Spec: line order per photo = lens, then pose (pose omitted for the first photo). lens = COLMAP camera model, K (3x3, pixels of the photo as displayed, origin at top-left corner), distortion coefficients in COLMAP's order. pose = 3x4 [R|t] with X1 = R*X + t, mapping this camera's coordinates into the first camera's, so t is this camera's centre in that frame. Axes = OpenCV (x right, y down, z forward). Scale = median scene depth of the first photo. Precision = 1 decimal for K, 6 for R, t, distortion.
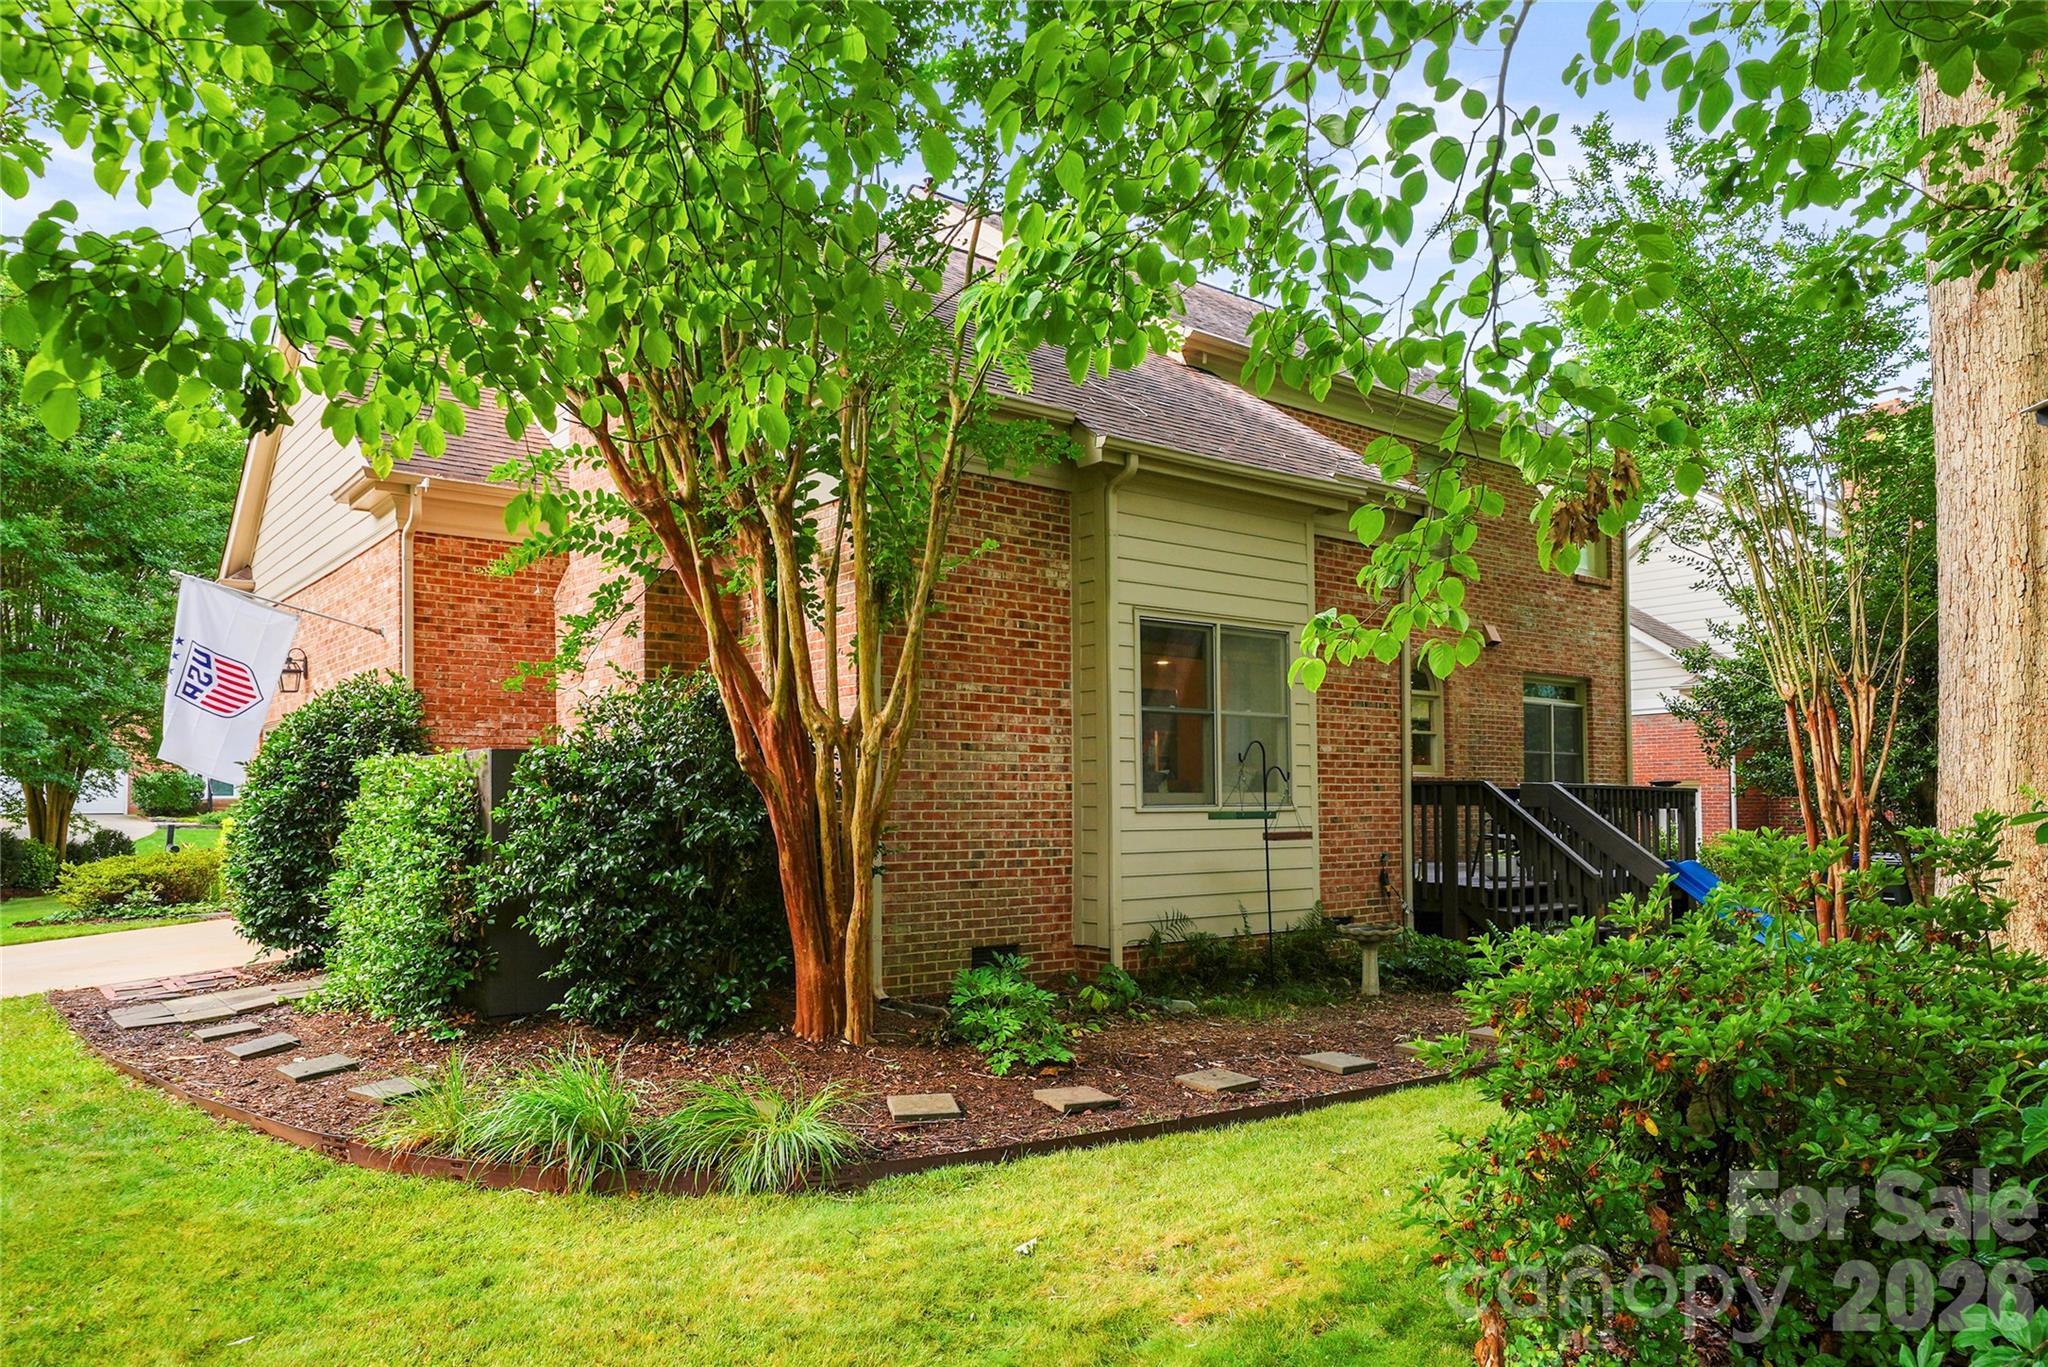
lens RADIAL K [[1414.1, 0, 1024.0], [0, 1414.1, 683.5], [0, 0, 1]] dist [0.001350, 0.000473]
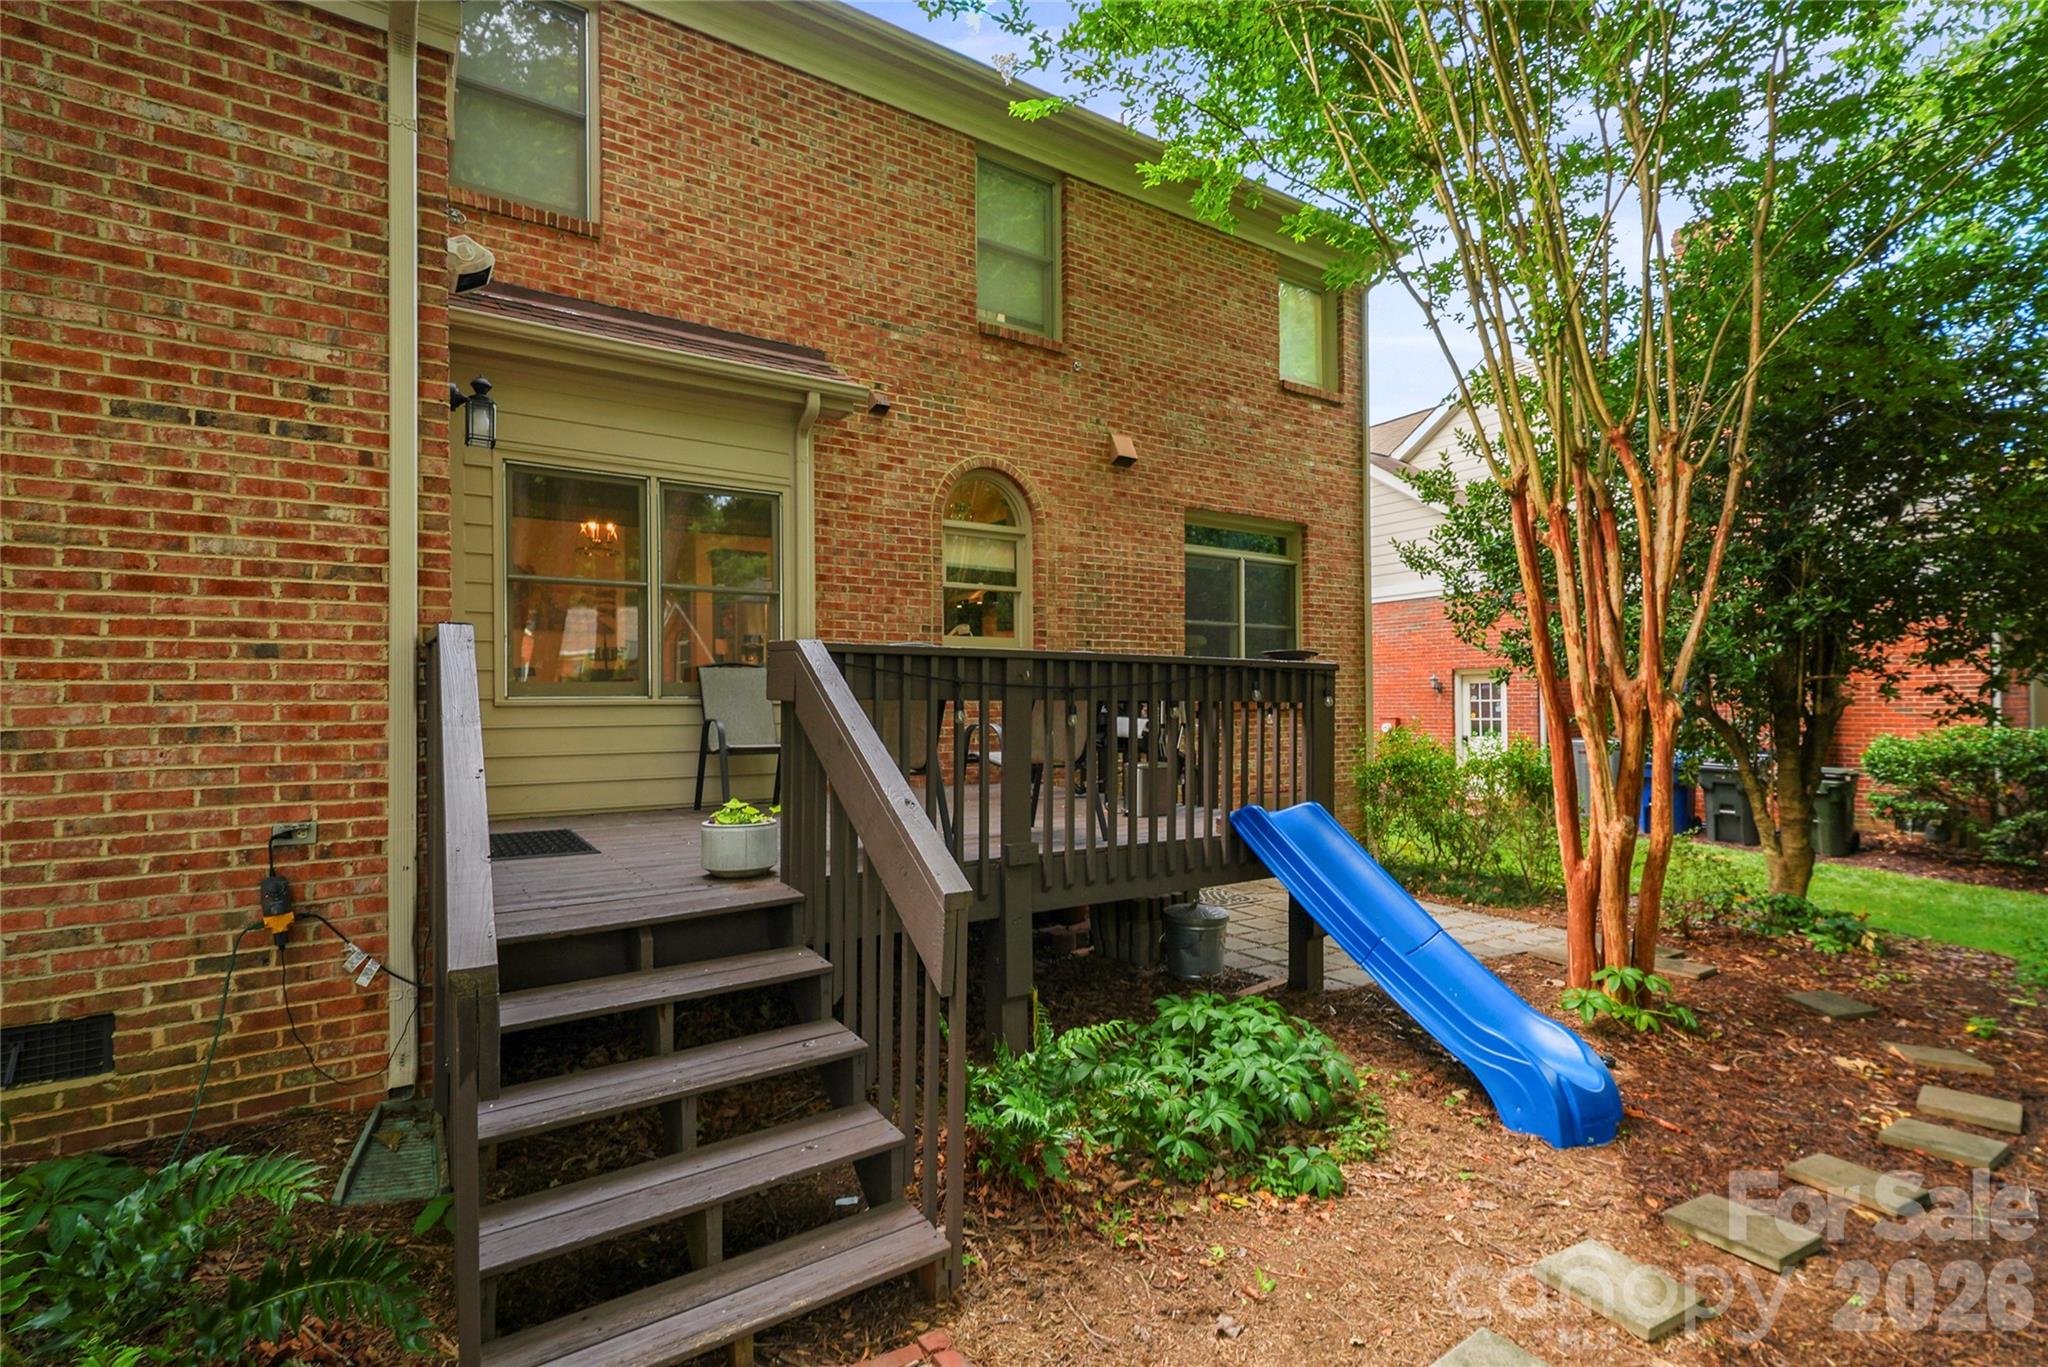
lens RADIAL K [[913.7, 0, 1102.2], [0, 913.7, 652.0], [0, 0, 1]] dist [-0.000687, -0.000203]
pose [[0.998238, -0.007032, -0.058921, 0.412556], [0.008994, 0.999412, 0.033101, 0.058517], [0.058654, -0.033572, 0.997714, 0.663174]]
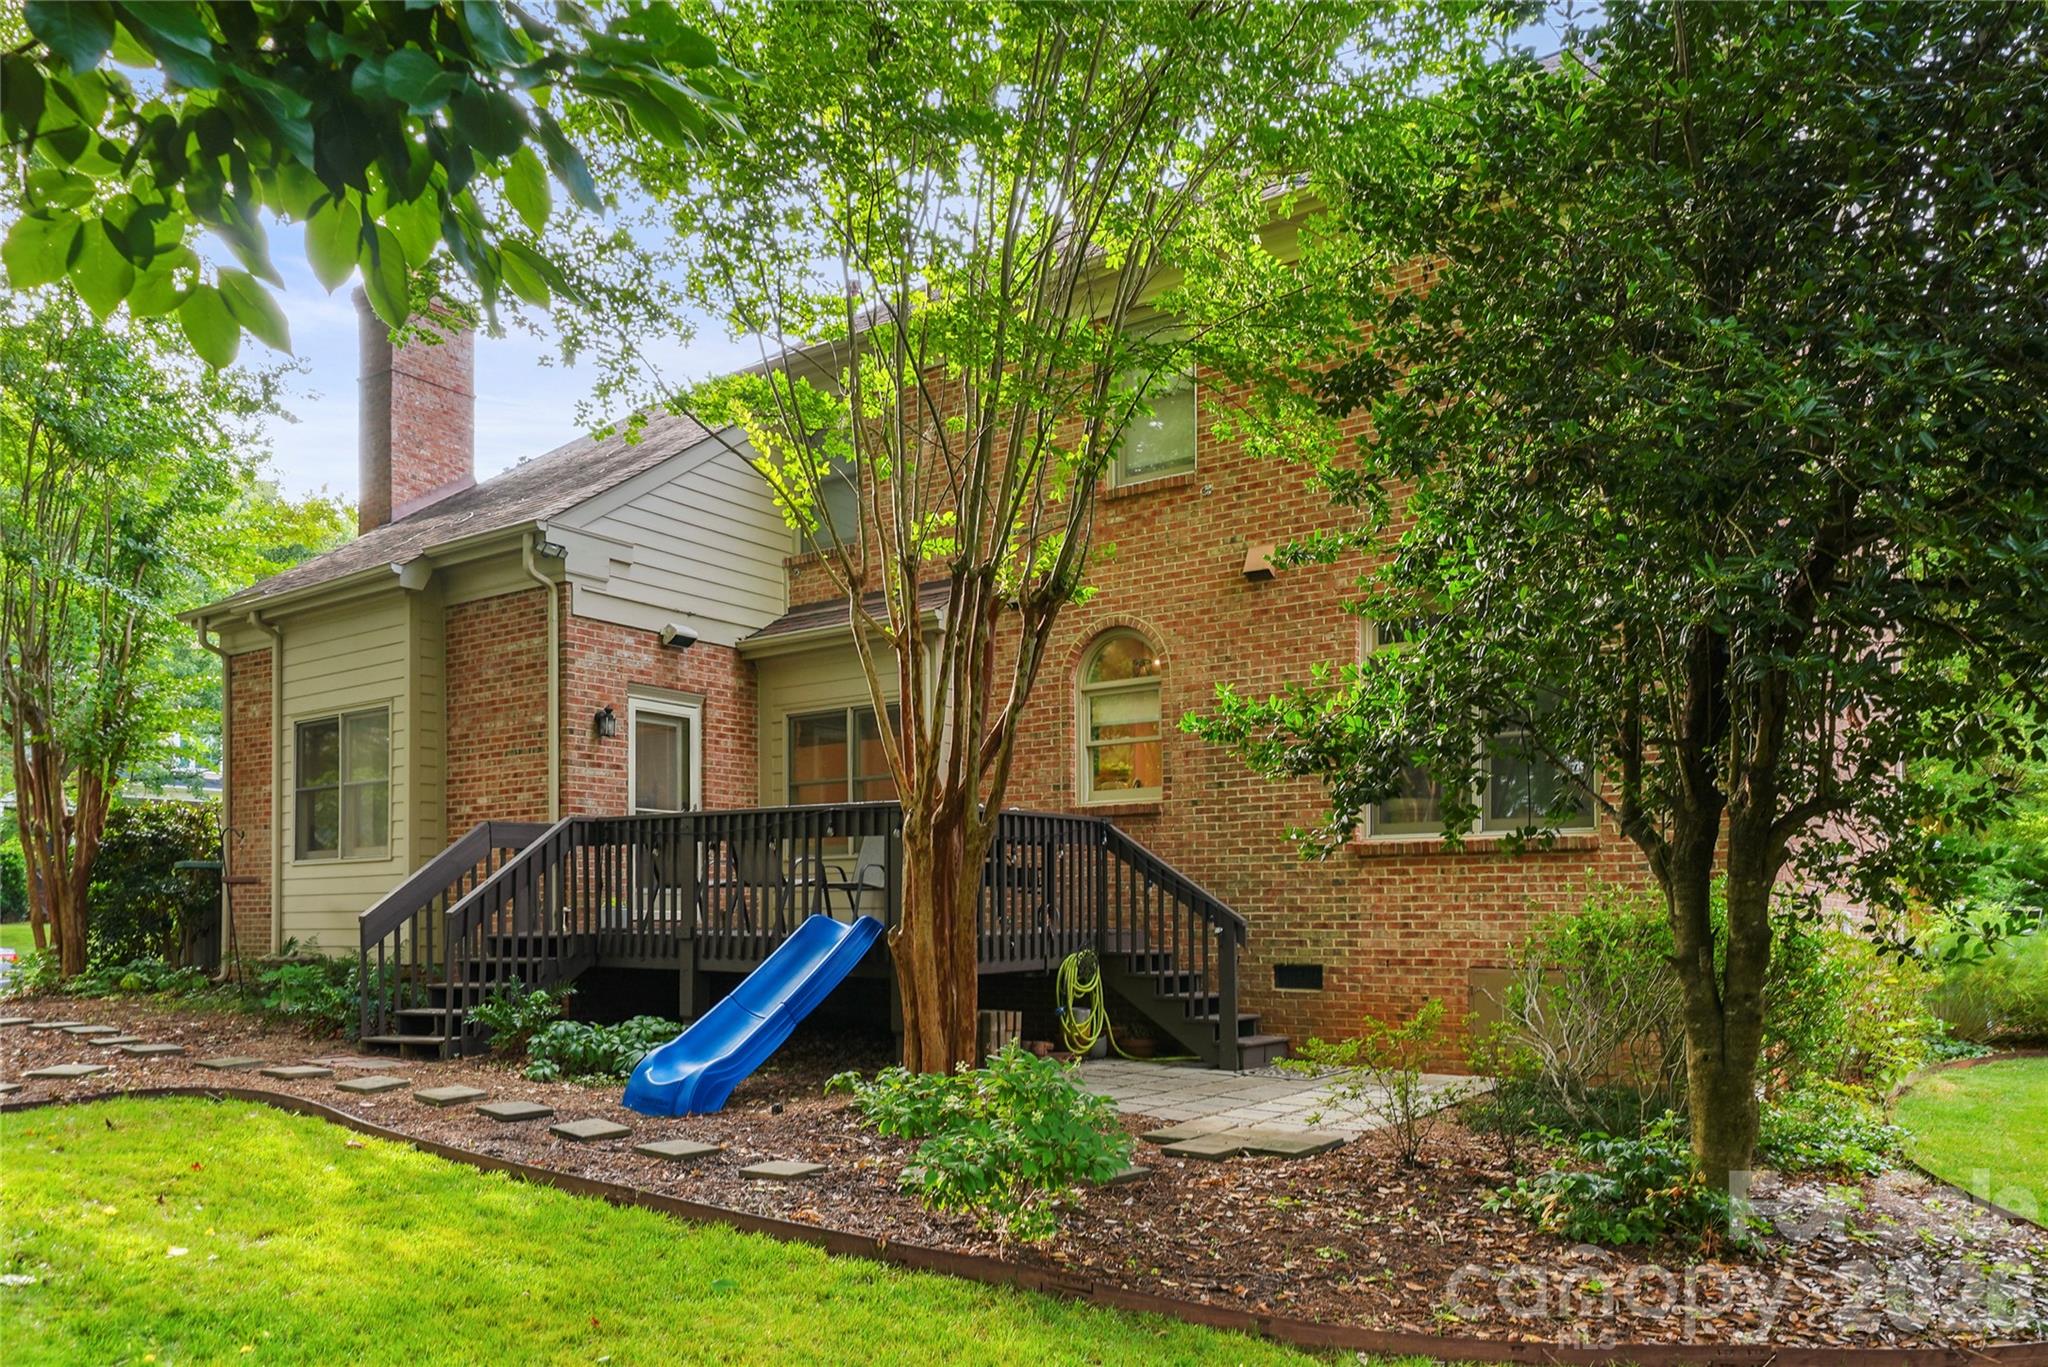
lens RADIAL K [[1414.1, 0, 1024.0], [0, 1414.1, 683.5], [0, 0, 1]] dist [0.001350, 0.000473]
pose [[0.309888, -0.156579, -0.937791, 1.109720], [0.088928, 0.986796, -0.135375, 0.114635], [0.946605, -0.041445, 0.319720, 0.868464]]
